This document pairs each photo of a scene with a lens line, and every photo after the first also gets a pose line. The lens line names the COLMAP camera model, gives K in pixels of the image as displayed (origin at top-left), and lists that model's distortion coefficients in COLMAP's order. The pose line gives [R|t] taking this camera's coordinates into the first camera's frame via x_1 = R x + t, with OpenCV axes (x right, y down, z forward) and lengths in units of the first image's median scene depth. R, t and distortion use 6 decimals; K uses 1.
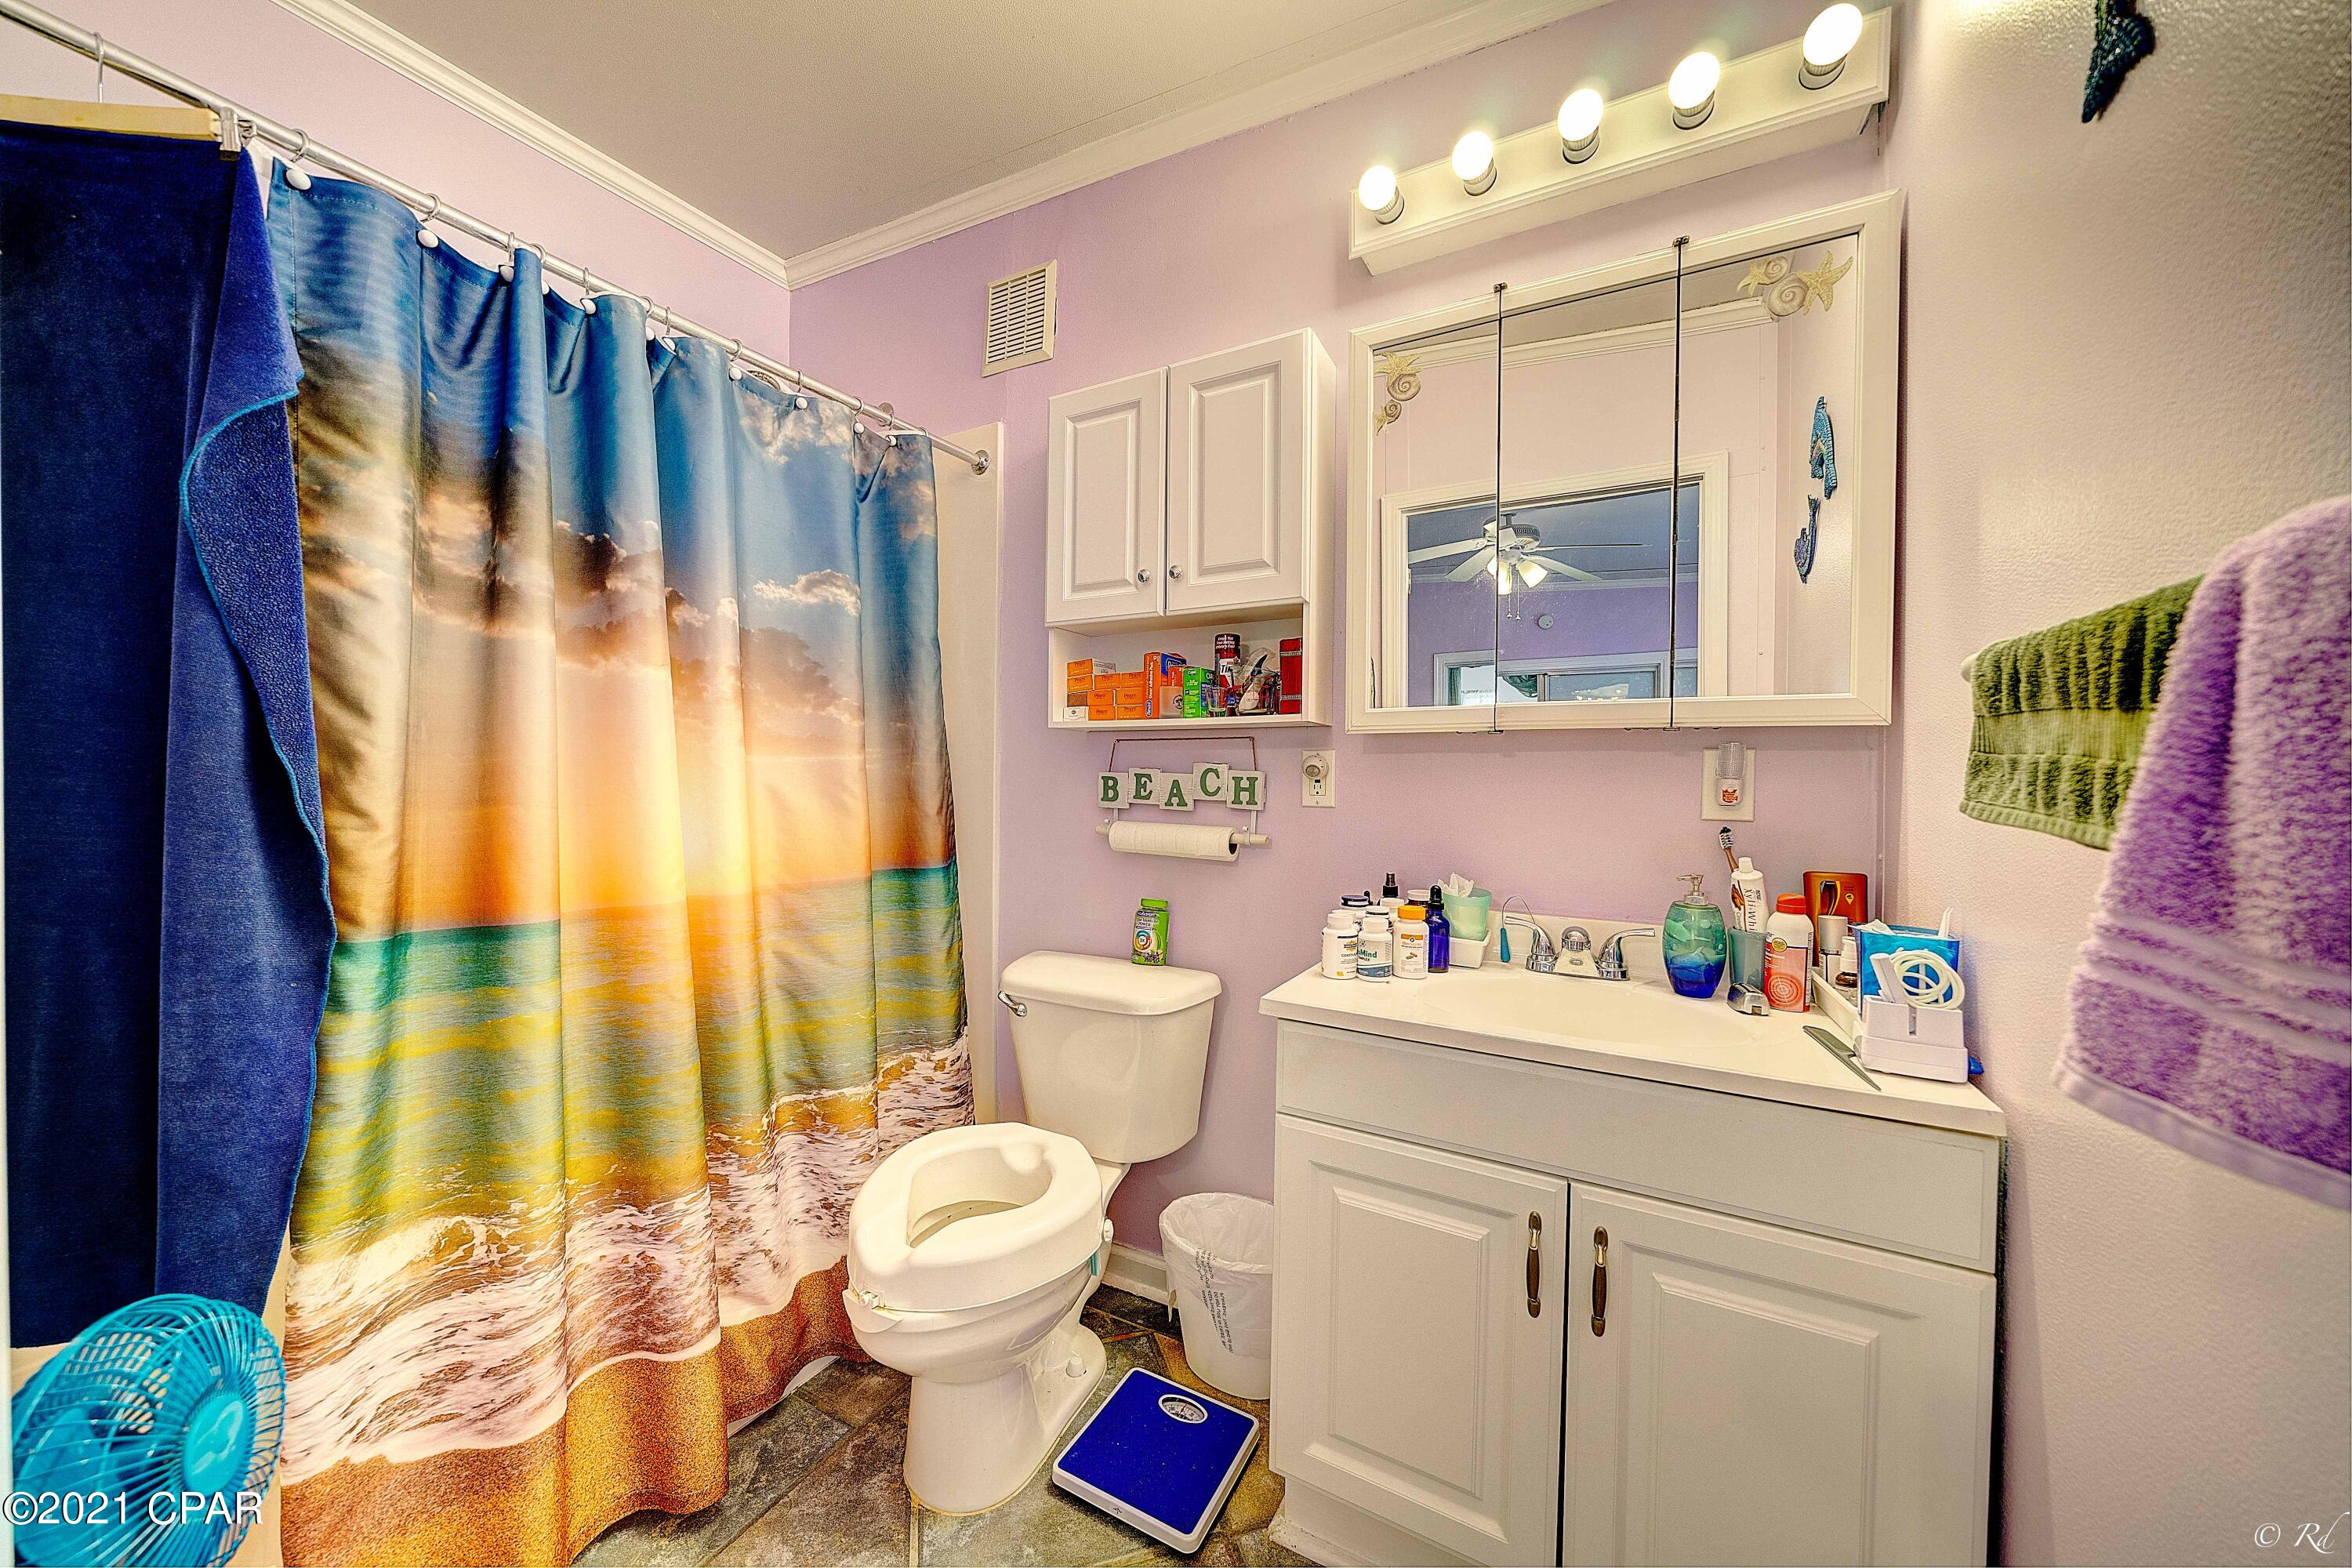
lens RADIAL K [[802.8, 0, 1174.9], [0, 802.8, 784.9], [0, 0, 1]] dist [-0.005417, 0.000090]
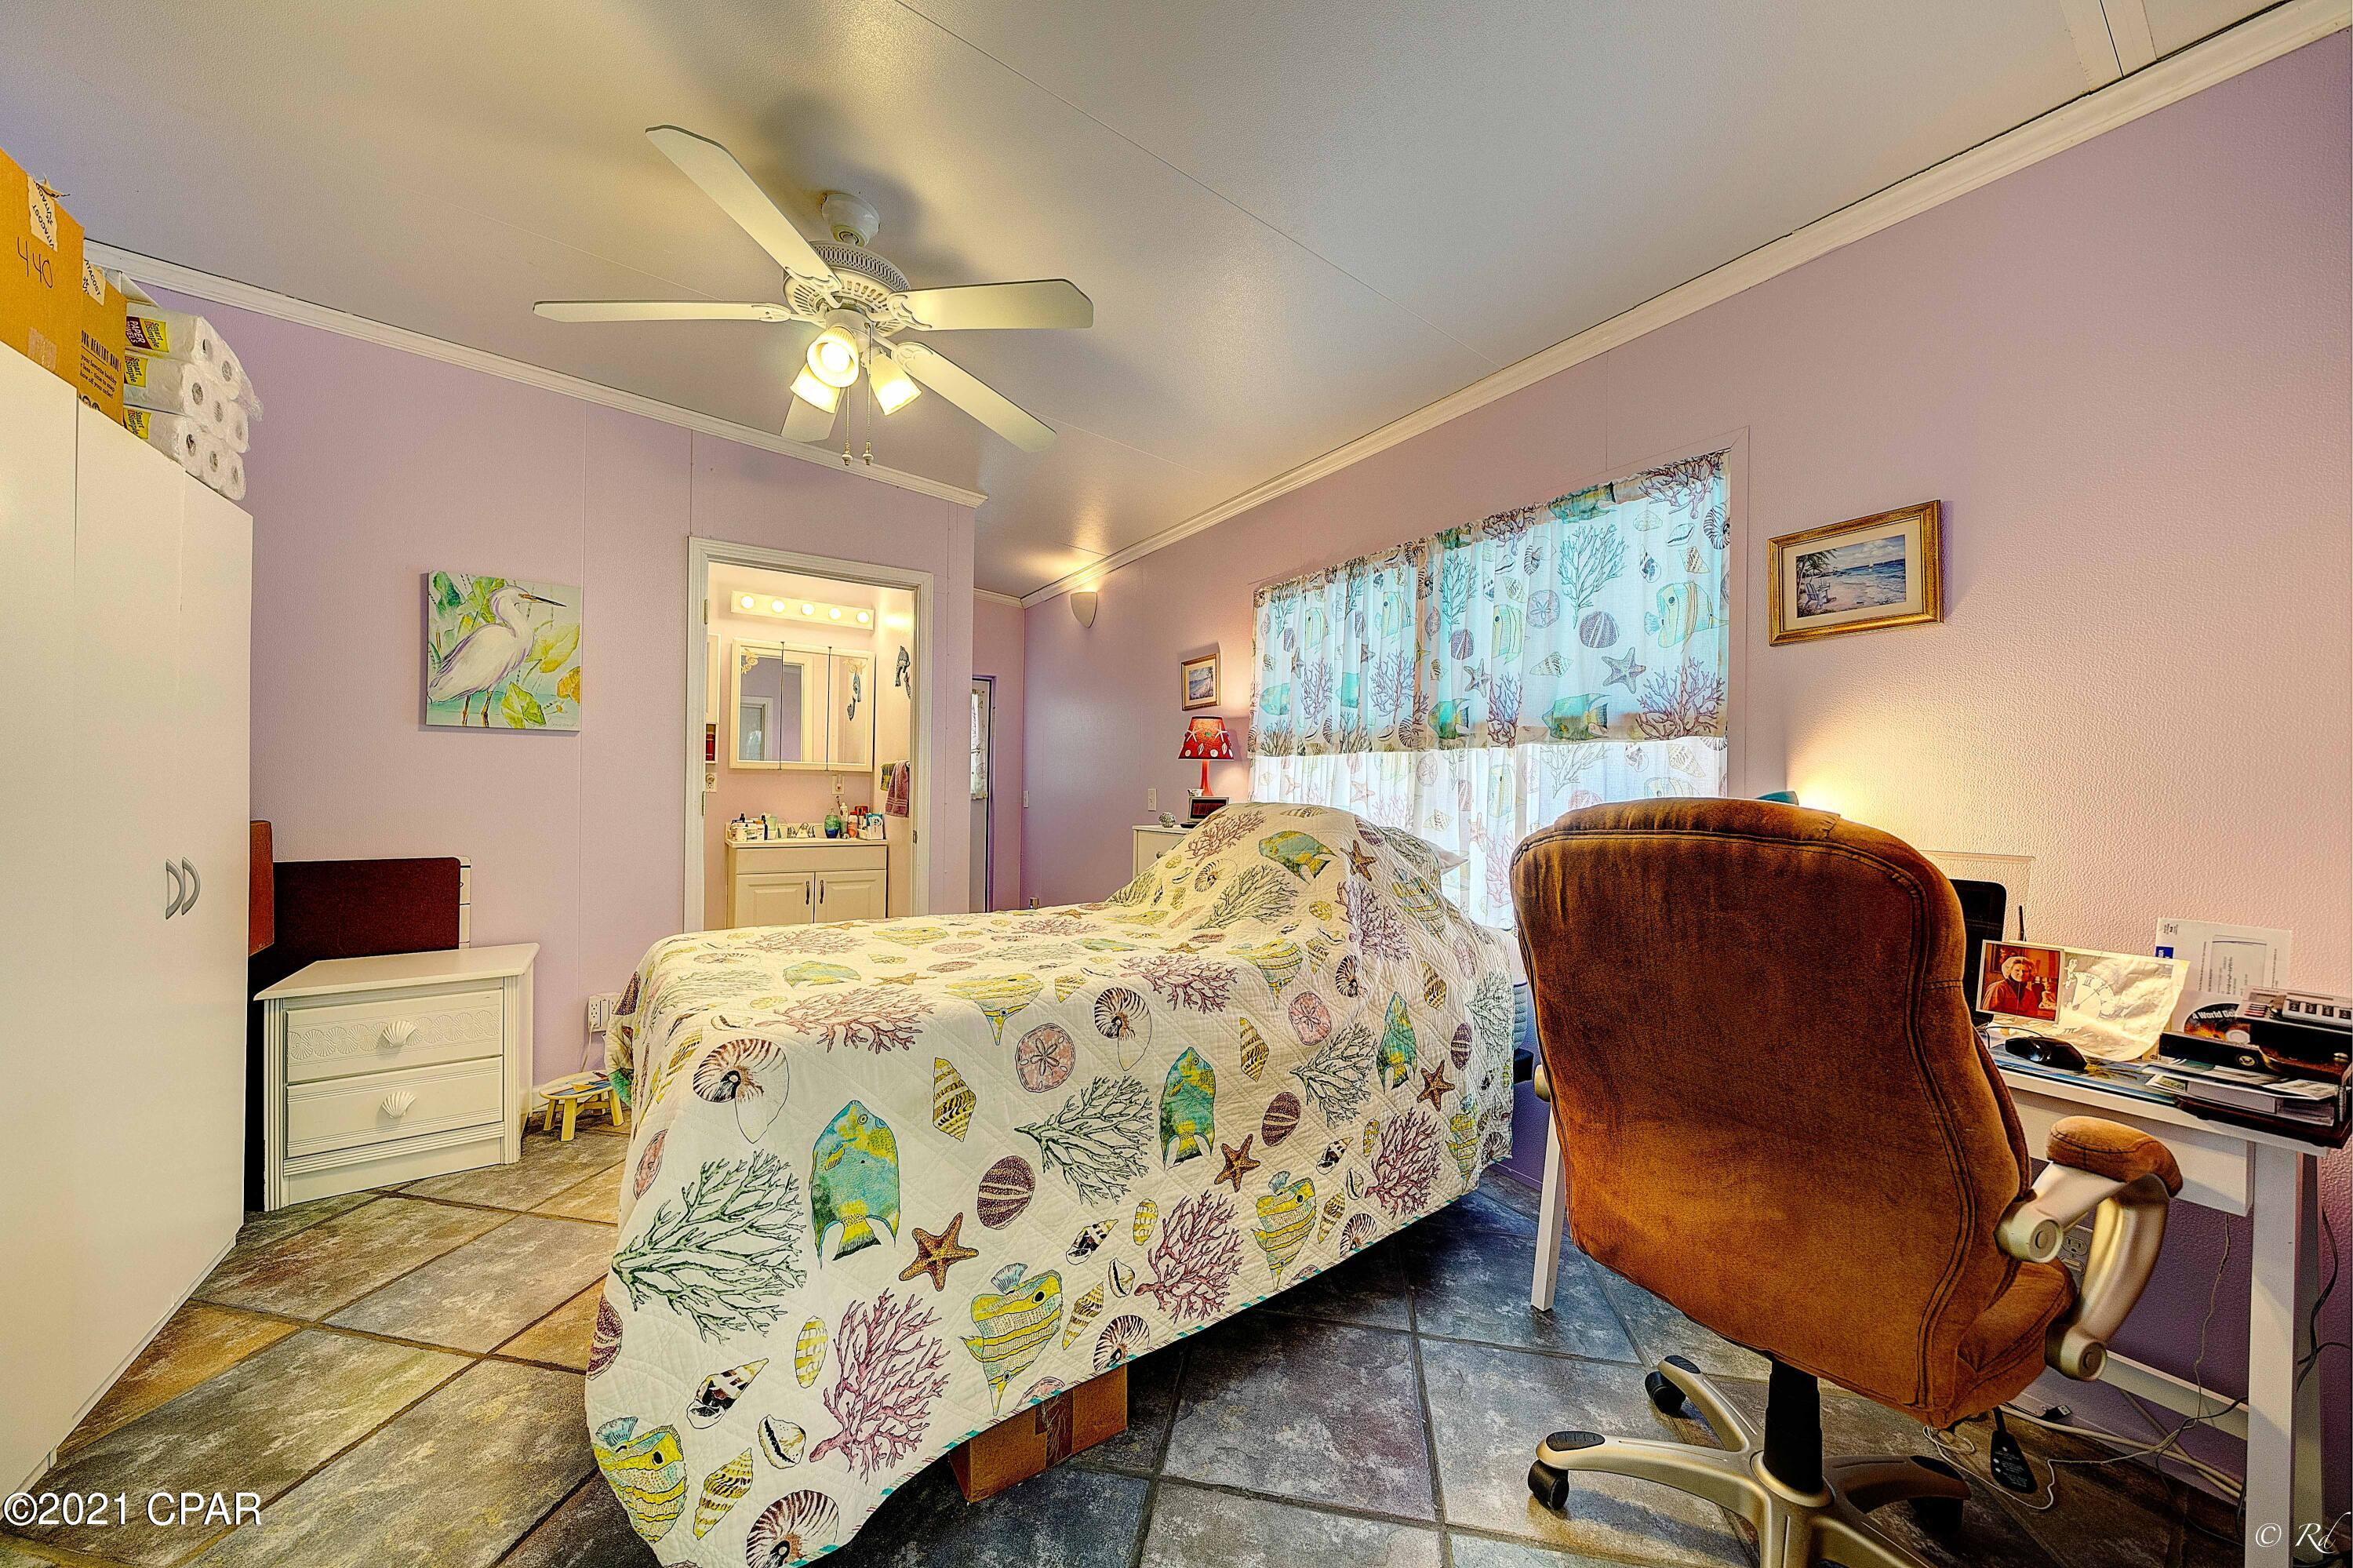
lens RADIAL K [[803.1, 0, 1175.4], [0, 803.1, 784.9], [0, 0, 1]] dist [-0.005417, 0.000090]
pose [[0.466456, 0.005559, 0.884527, -2.049869], [0.002474, 0.999968, -0.007590, 0.037337], [-0.884541, 0.005729, 0.466427, -2.328827]]
